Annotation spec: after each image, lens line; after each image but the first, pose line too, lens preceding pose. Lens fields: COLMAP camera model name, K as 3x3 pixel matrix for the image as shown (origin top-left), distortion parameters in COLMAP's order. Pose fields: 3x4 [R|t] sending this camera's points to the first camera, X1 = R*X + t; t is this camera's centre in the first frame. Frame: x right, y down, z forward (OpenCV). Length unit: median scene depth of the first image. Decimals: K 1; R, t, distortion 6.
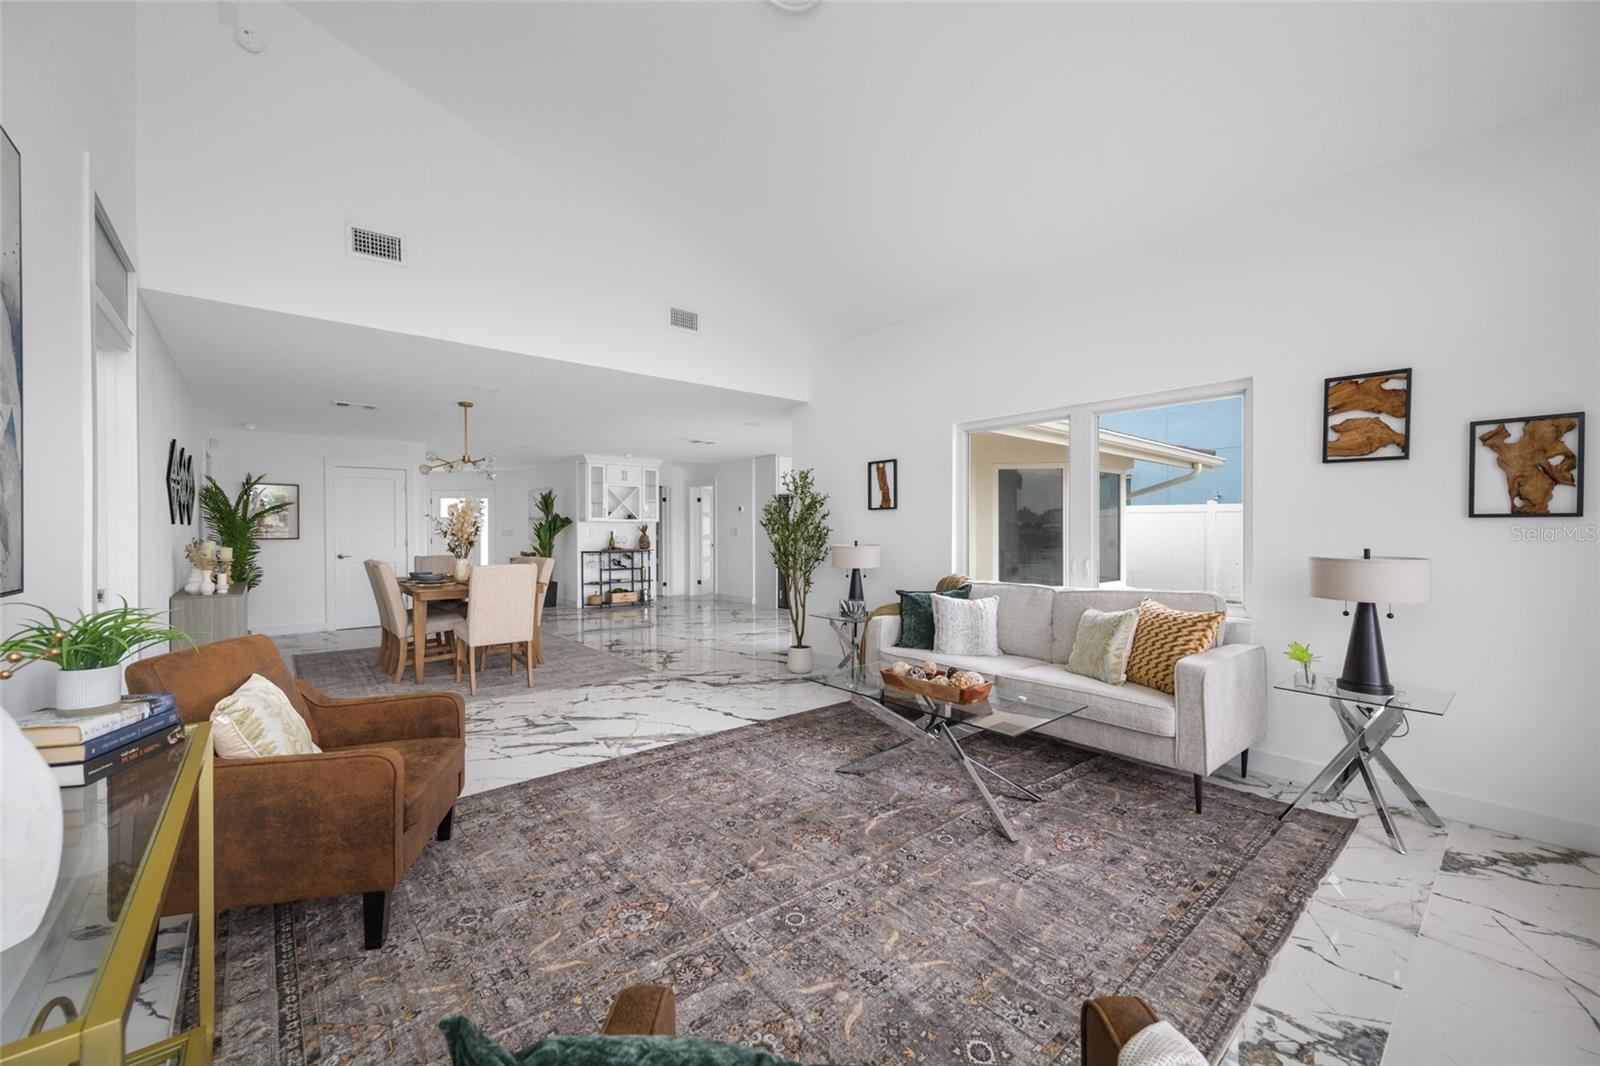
lens RADIAL K [[622.1, 0, 801.3], [0, 622.1, 530.2], [0, 0, 1]] dist [-0.000752, 0.000054]
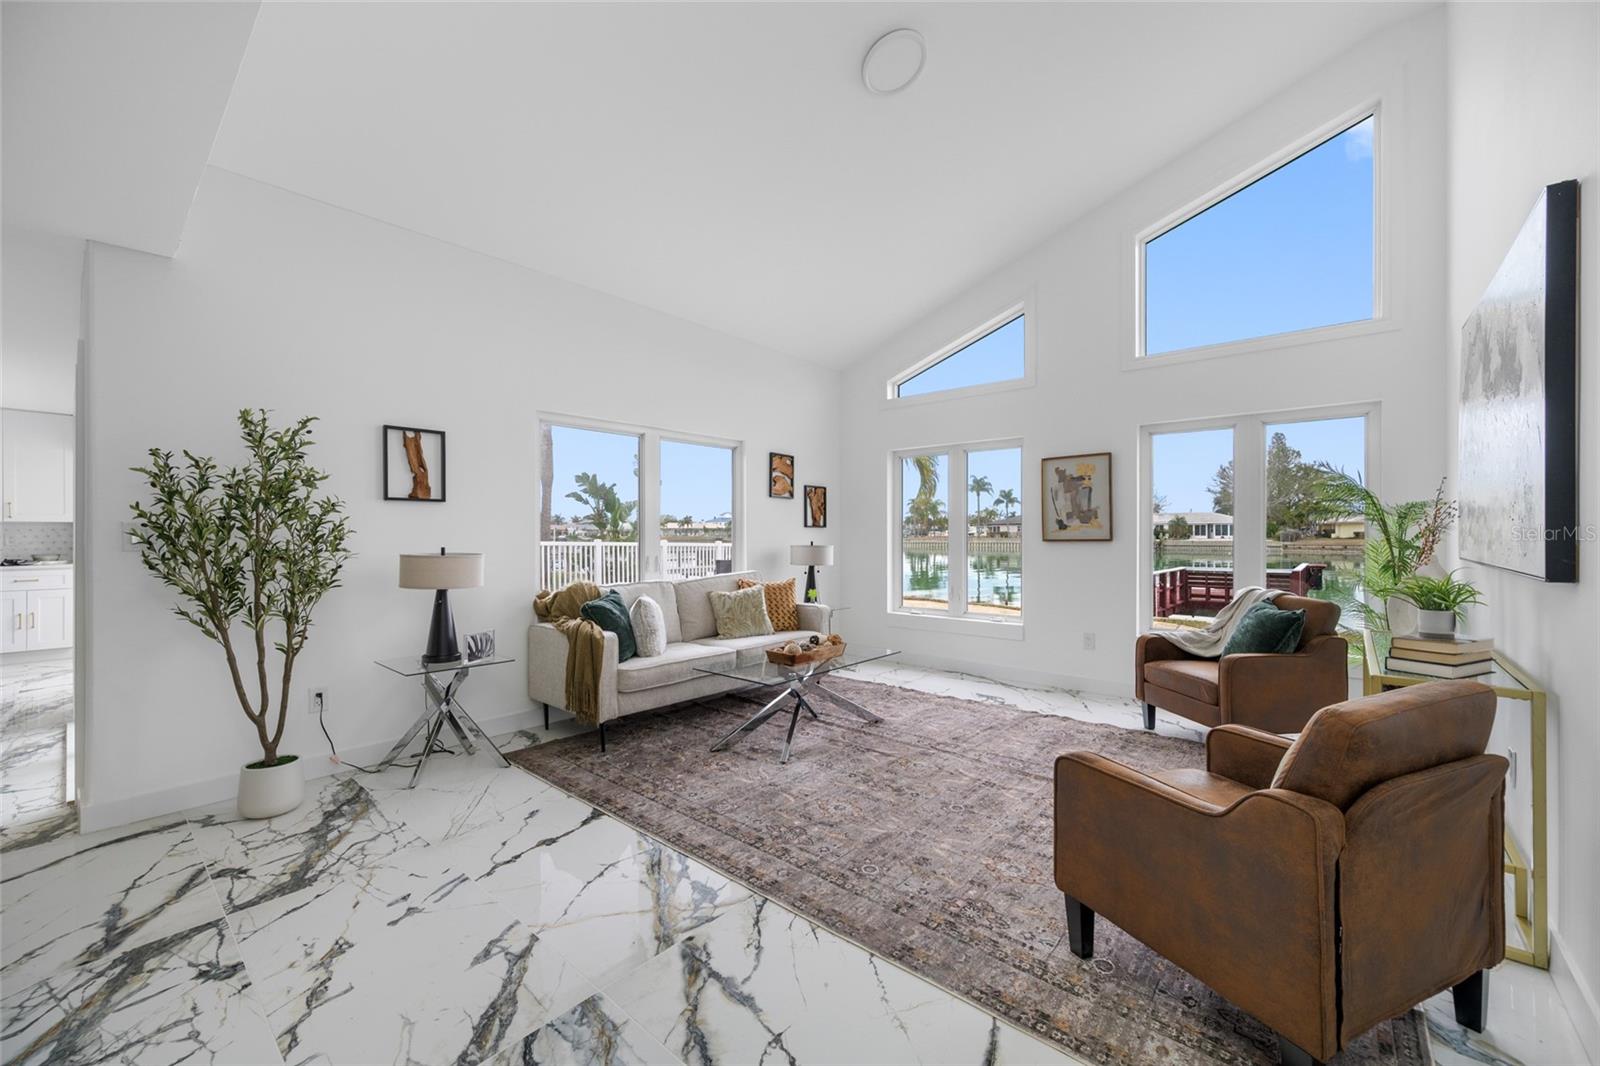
lens RADIAL K [[635.4, 0, 793.1], [0, 635.4, 535.2], [0, 0, 1]] dist [0.001851, 0.000244]
pose [[-0.149516, -0.002414, 0.988756, -0.766895], [-0.003611, 0.999992, 0.001895, 0.001315], [-0.988753, -0.003287, -0.149523, 0.878168]]
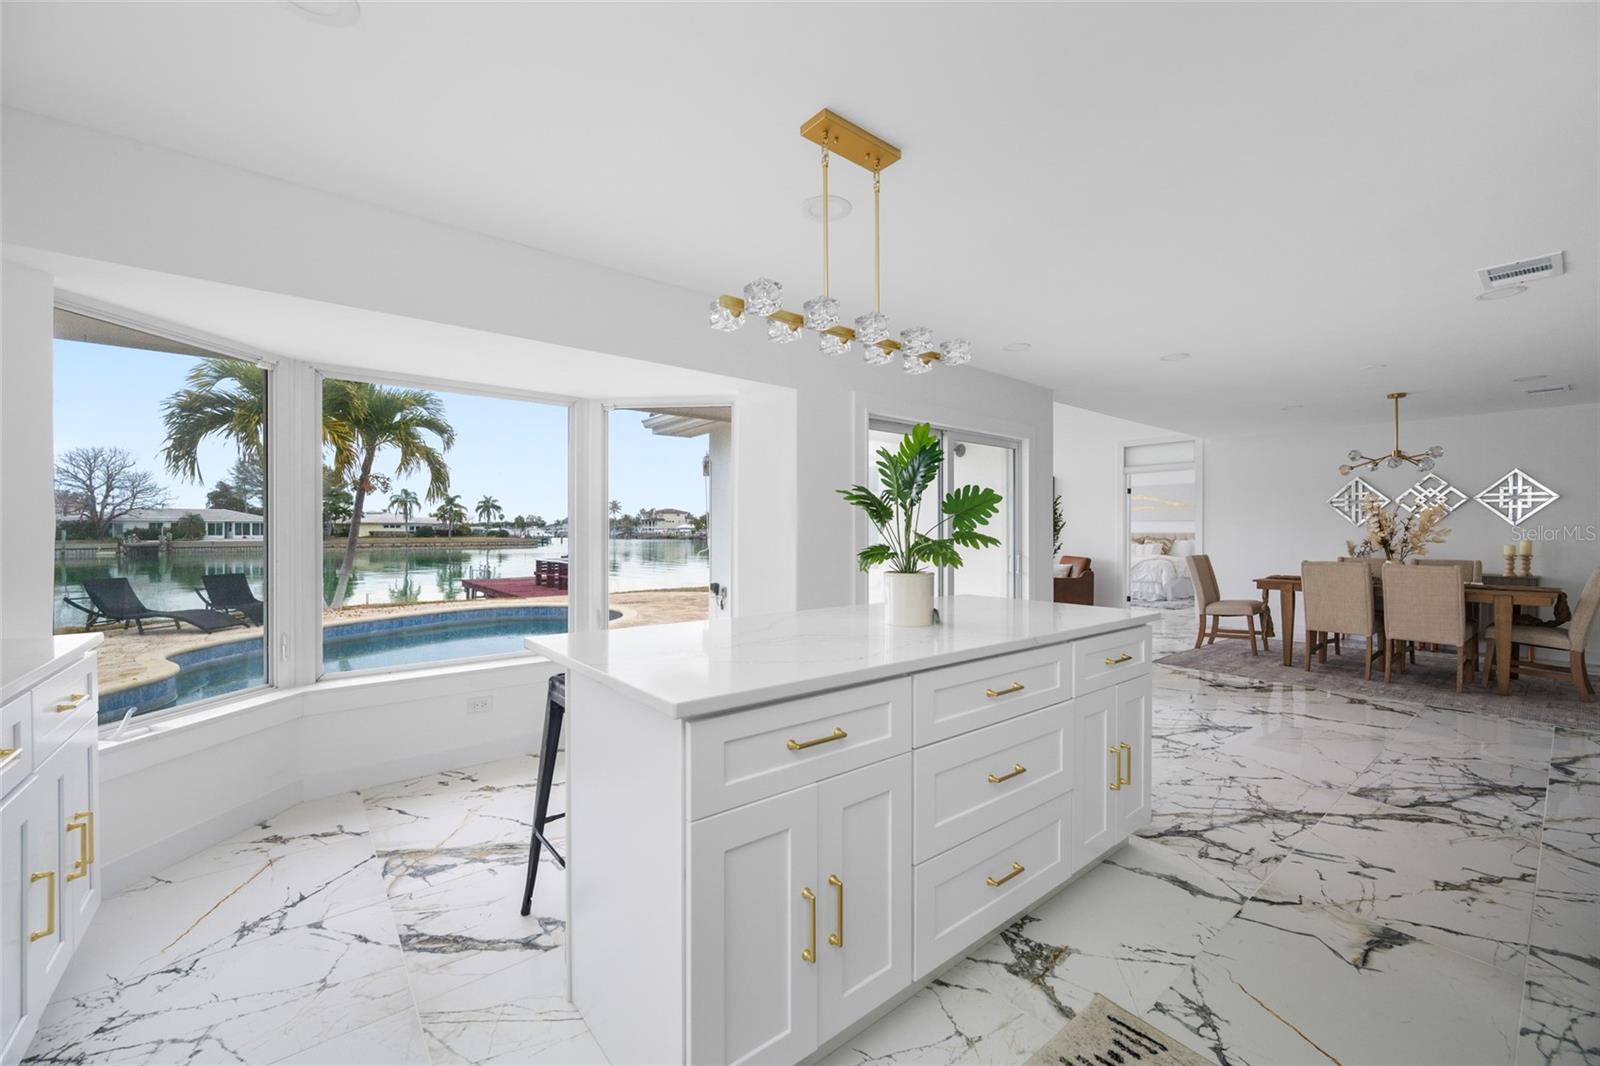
lens RADIAL K [[622.1, 0, 801.3], [0, 622.1, 530.2], [0, 0, 1]] dist [-0.000752, 0.000054]
pose [[-0.999447, 0.000391, 0.033257, 0.282828], [0.000142, 0.999972, -0.007485, -0.003447], [-0.033259, -0.007476, -0.999419, 1.696858]]
